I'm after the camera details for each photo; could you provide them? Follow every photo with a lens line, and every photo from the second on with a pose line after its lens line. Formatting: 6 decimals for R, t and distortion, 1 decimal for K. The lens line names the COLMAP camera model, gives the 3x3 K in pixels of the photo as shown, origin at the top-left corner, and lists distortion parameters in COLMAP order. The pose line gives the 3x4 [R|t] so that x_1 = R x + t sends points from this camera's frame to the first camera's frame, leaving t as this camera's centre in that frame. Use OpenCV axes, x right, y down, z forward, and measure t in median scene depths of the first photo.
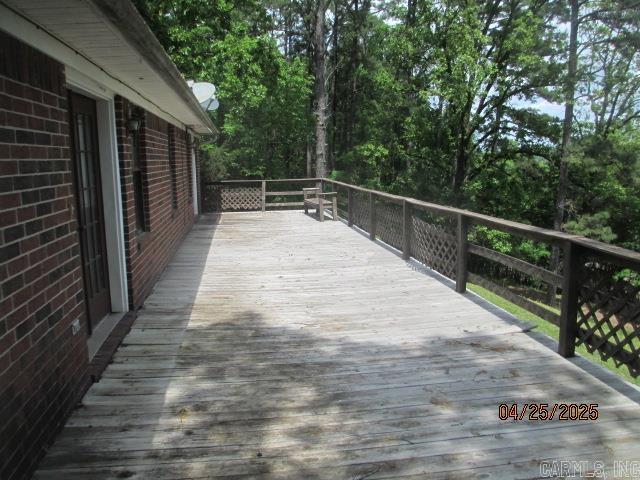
lens RADIAL K [[527.1, 0, 320.0], [0, 527.1, 240.0], [0, 0, 1]] dist [-0.032106, 0.006589]
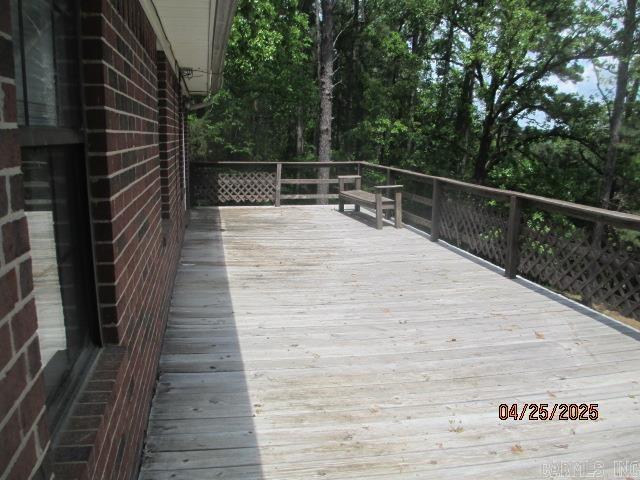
lens RADIAL K [[531.3, 0, 320.0], [0, 531.3, 240.0], [0, 0, 1]] dist [-0.096269, -0.000268]
pose [[0.998174, 0.015692, 0.058335, -0.129627], [-0.017968, 0.999089, 0.038706, -0.052682], [-0.057674, -0.039684, 0.997546, 0.400661]]
